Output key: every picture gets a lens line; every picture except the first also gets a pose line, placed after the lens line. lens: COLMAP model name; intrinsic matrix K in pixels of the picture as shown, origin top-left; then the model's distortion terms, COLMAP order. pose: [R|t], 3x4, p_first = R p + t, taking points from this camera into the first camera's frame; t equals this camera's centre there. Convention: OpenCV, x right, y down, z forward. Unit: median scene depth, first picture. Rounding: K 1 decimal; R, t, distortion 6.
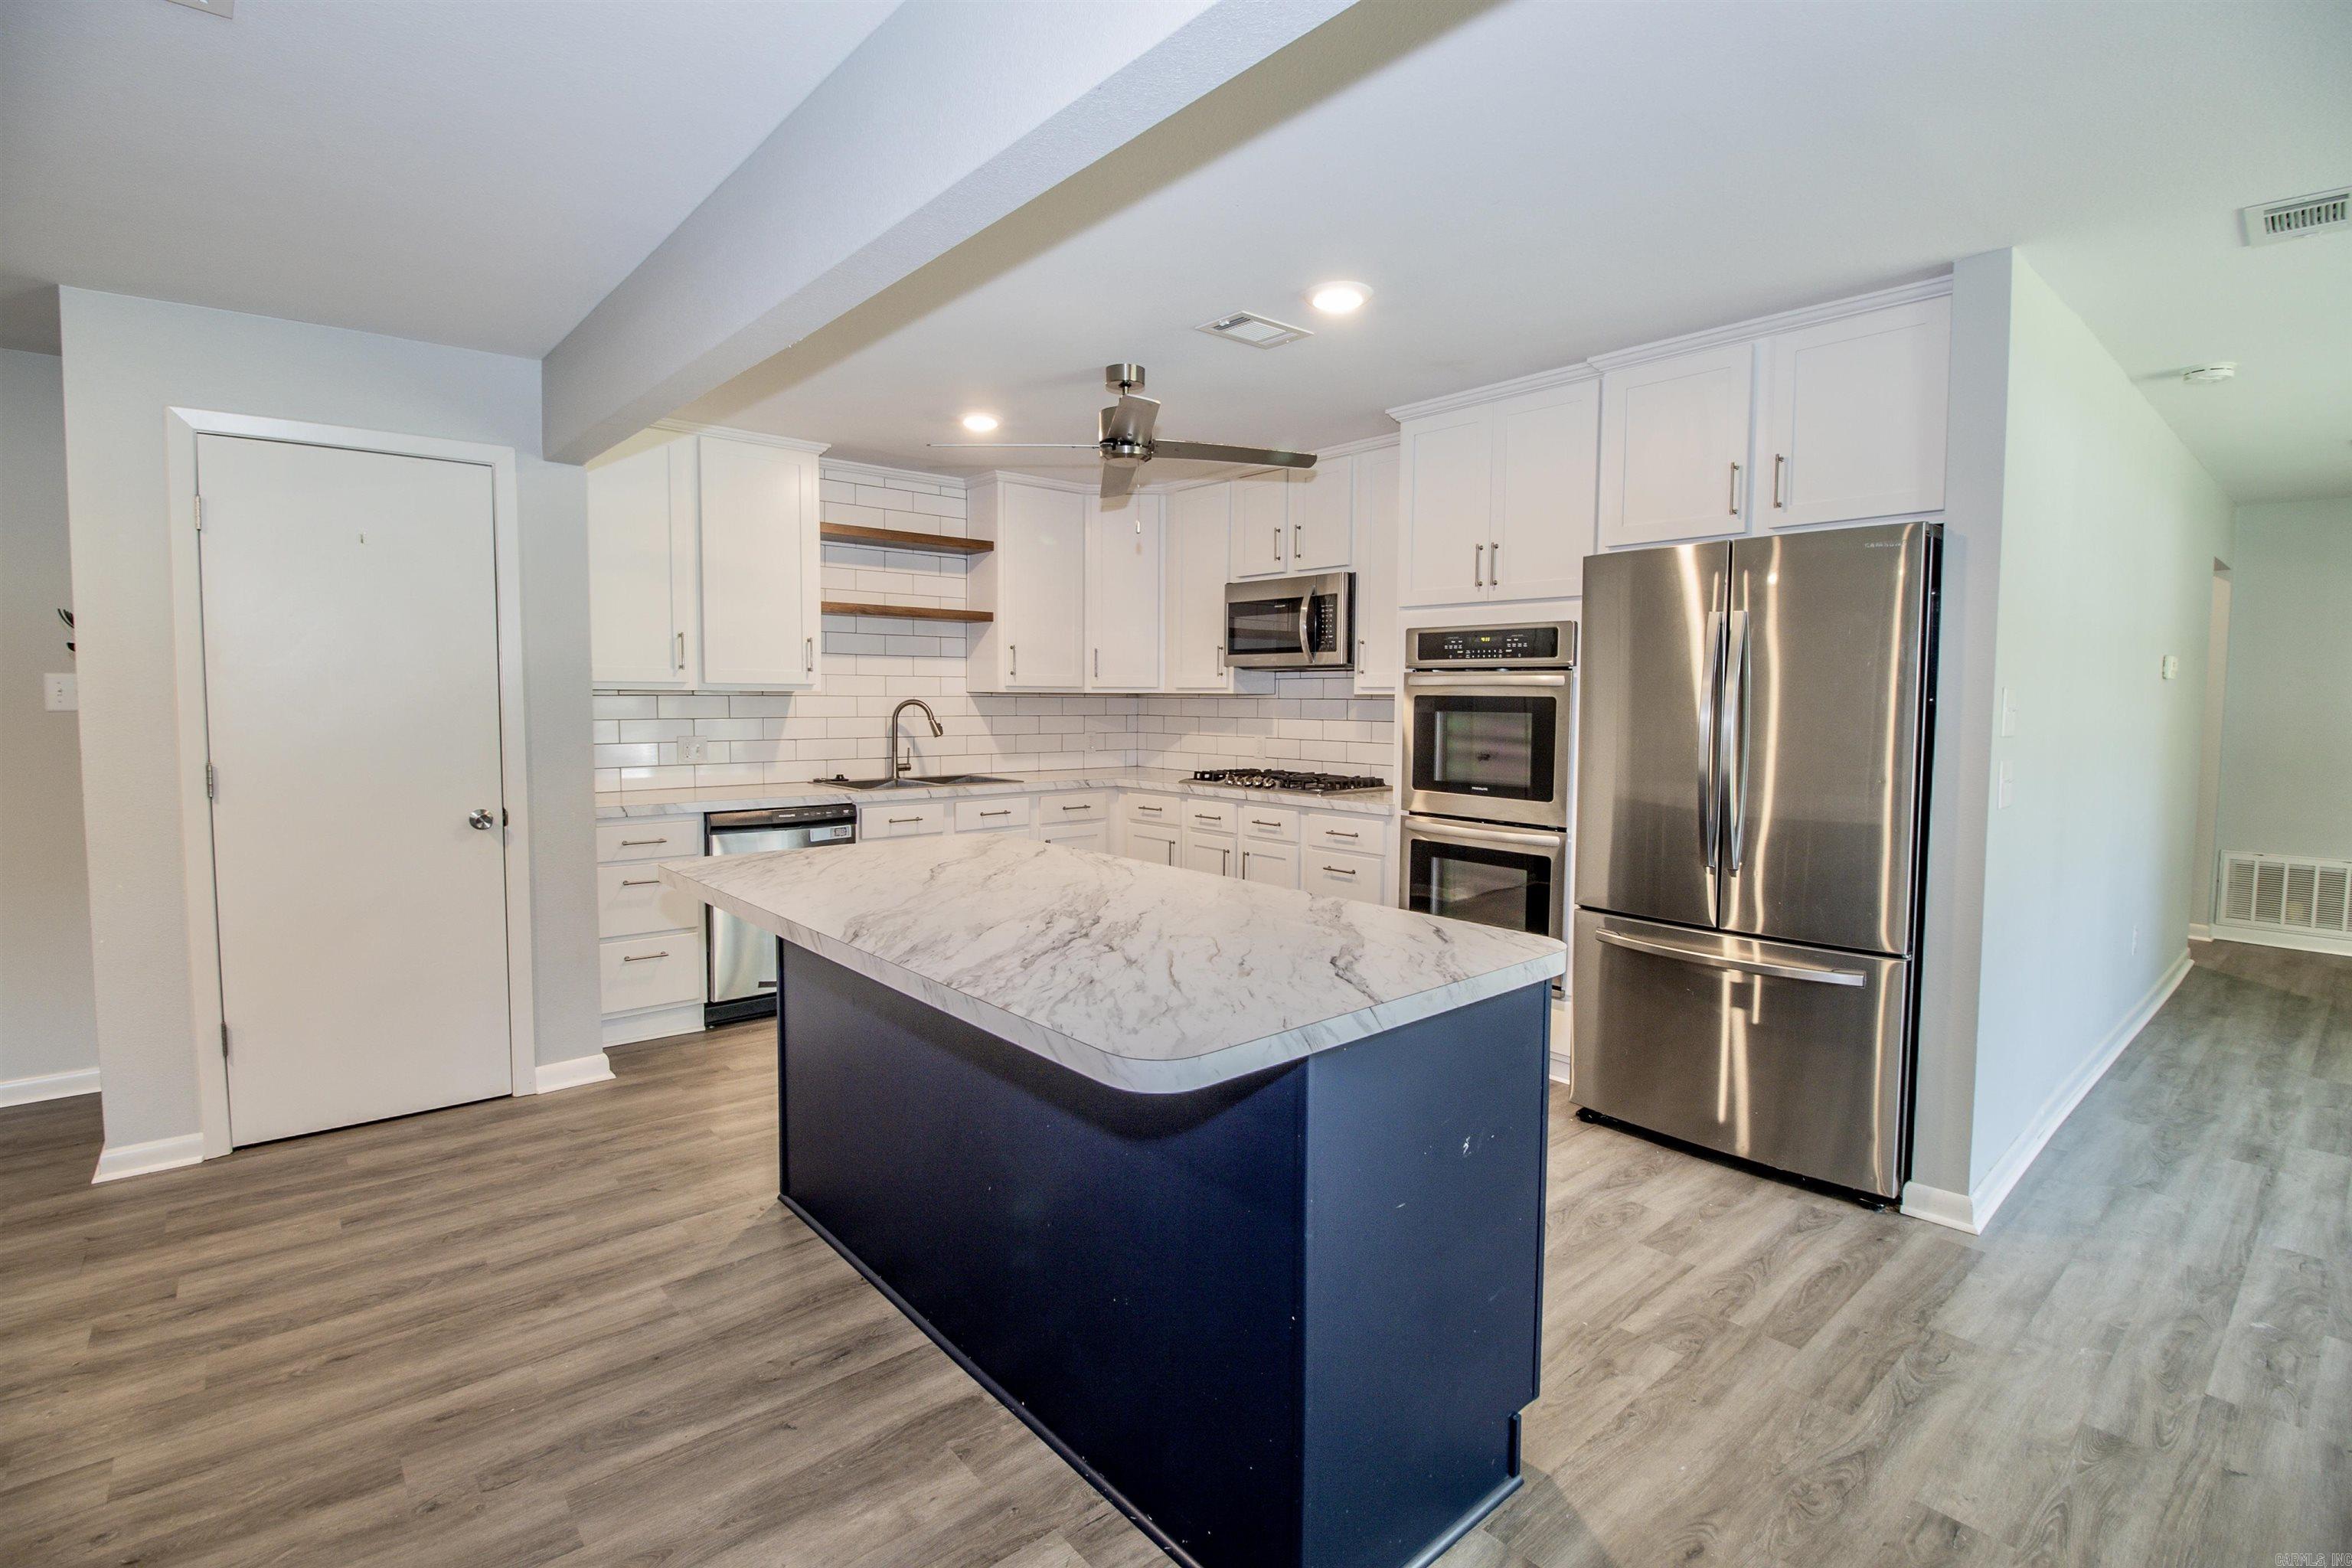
lens RADIAL K [[1102.8, 0, 1177.7], [0, 1102.8, 751.4], [0, 0, 1]] dist [-0.001613, -0.012929]
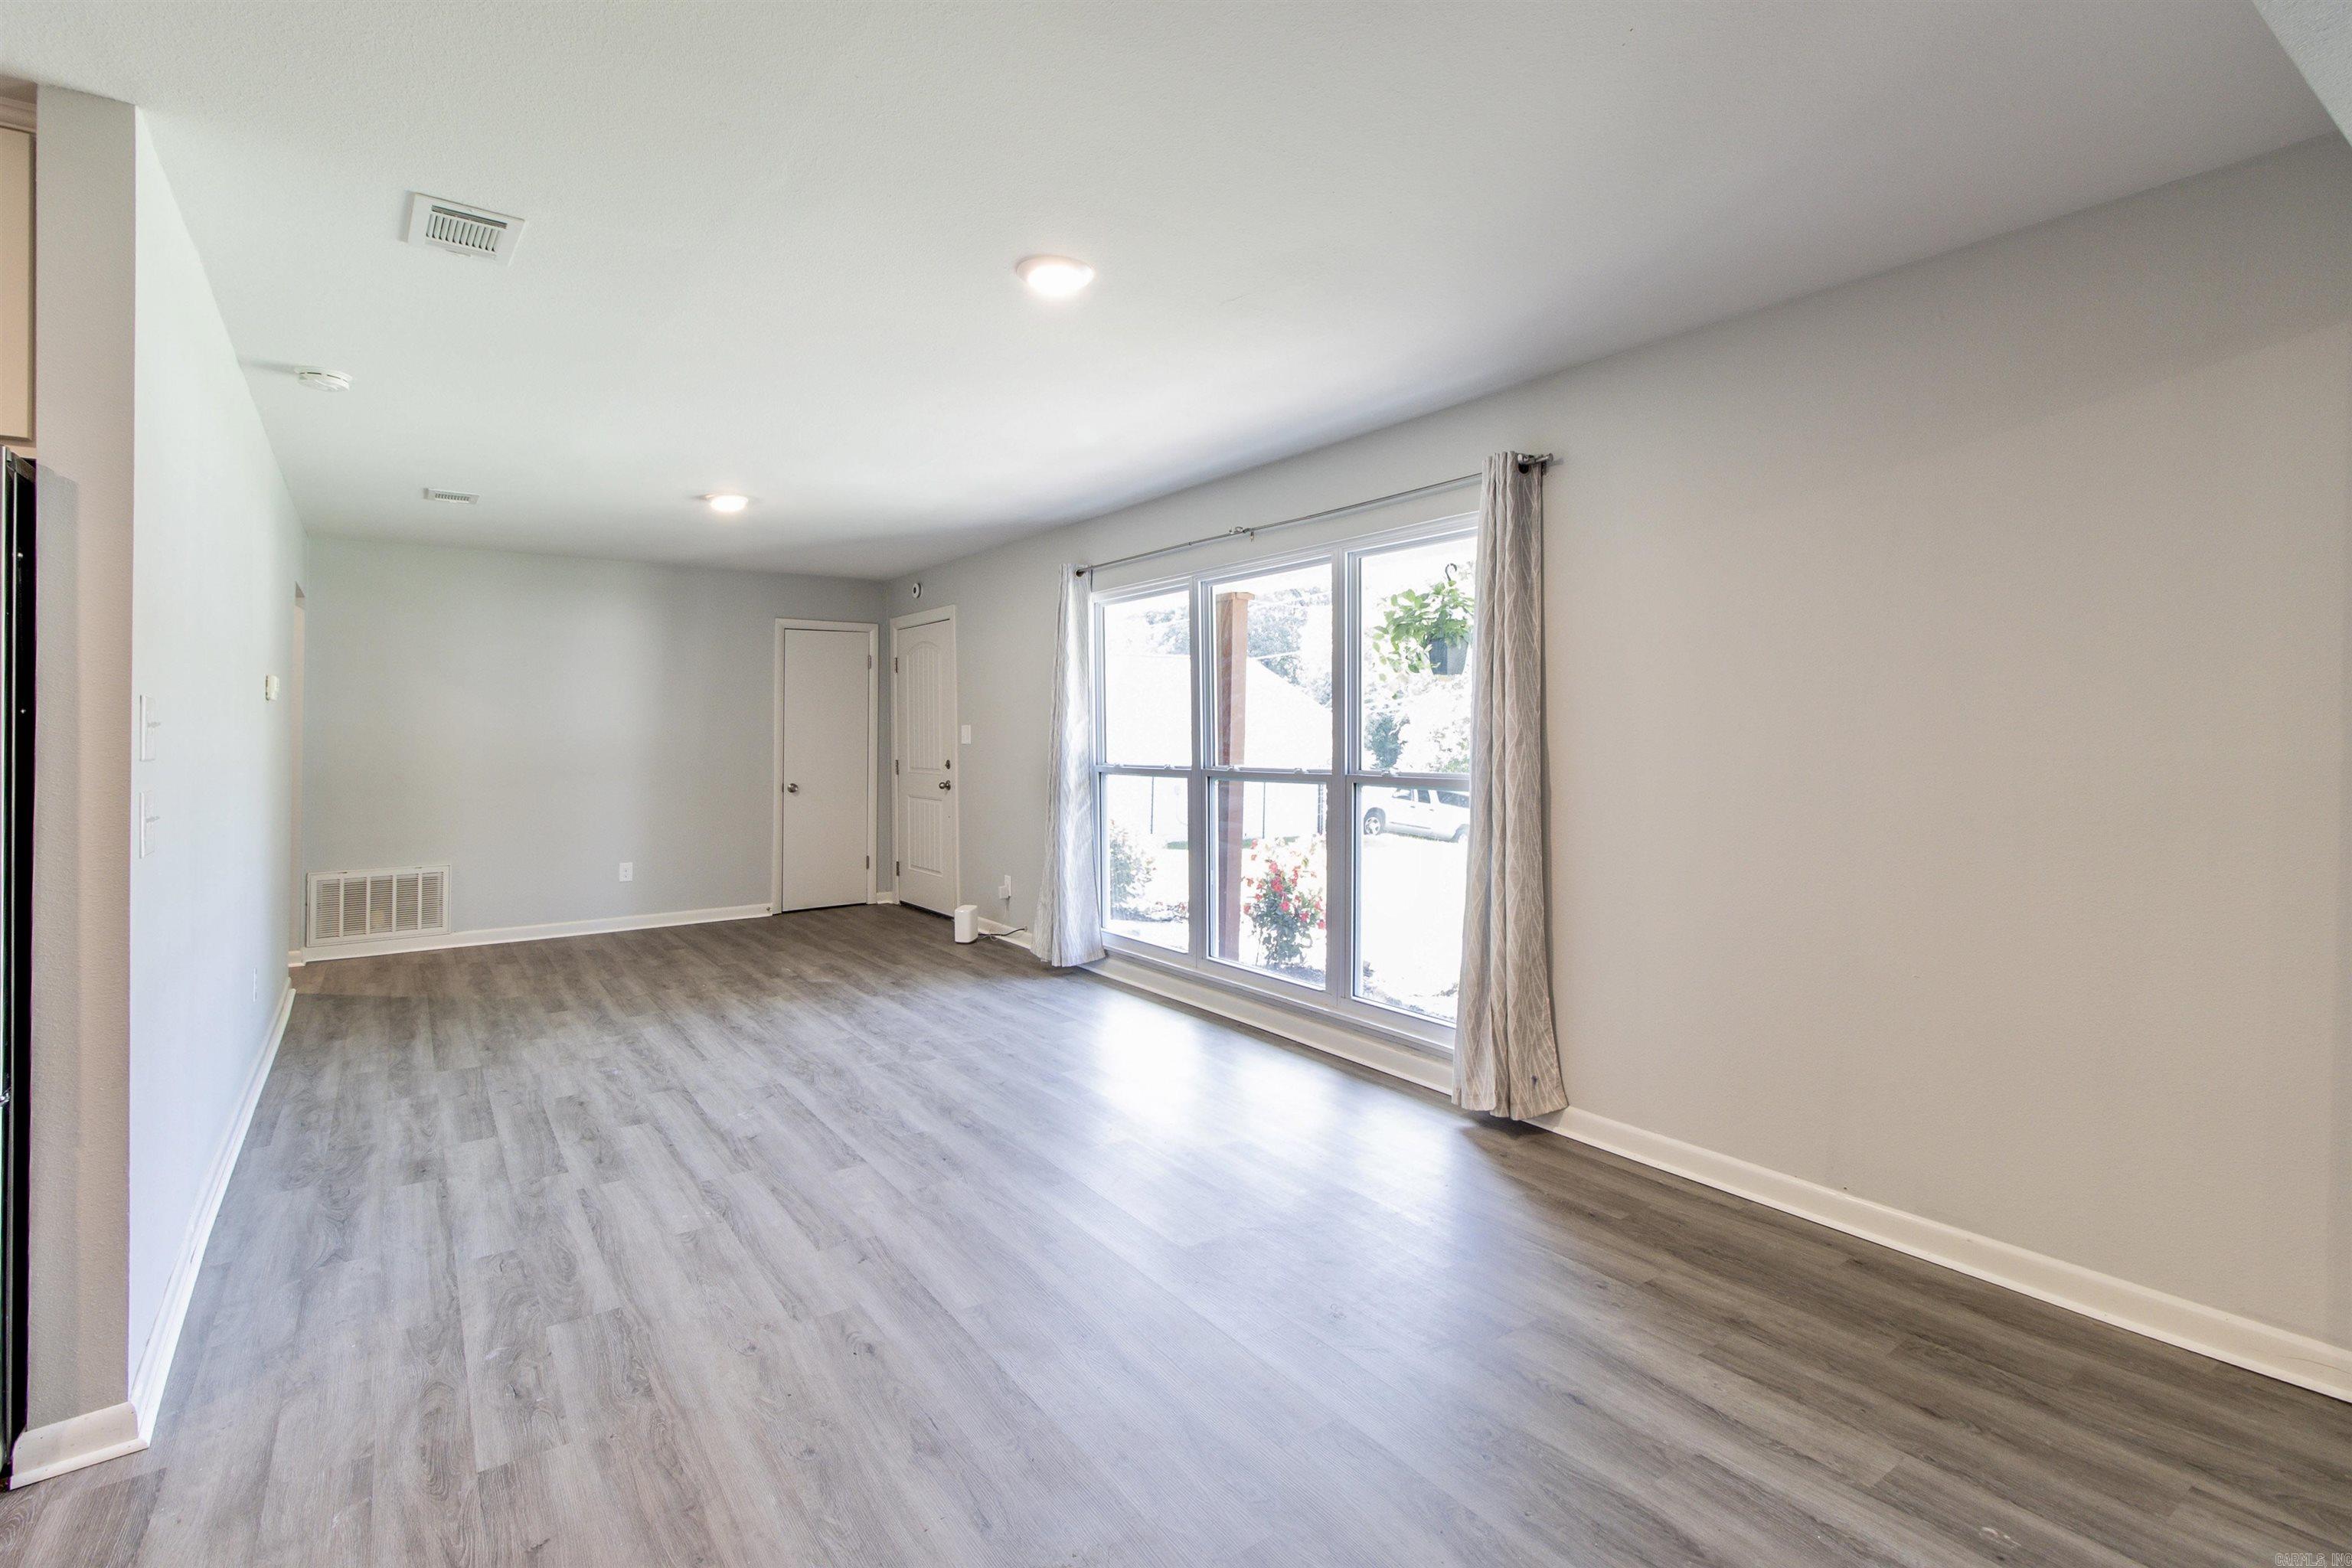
lens RADIAL K [[1078.6, 0, 1167.5], [0, 1078.6, 722.4], [0, 0, 1]] dist [-0.001515, 0.000524]
pose [[0.096067, -0.001443, 0.995374, 0.057151], [0.060046, 0.998186, -0.004348, 0.004747], [-0.993562, 0.060186, 0.095979, 0.151030]]
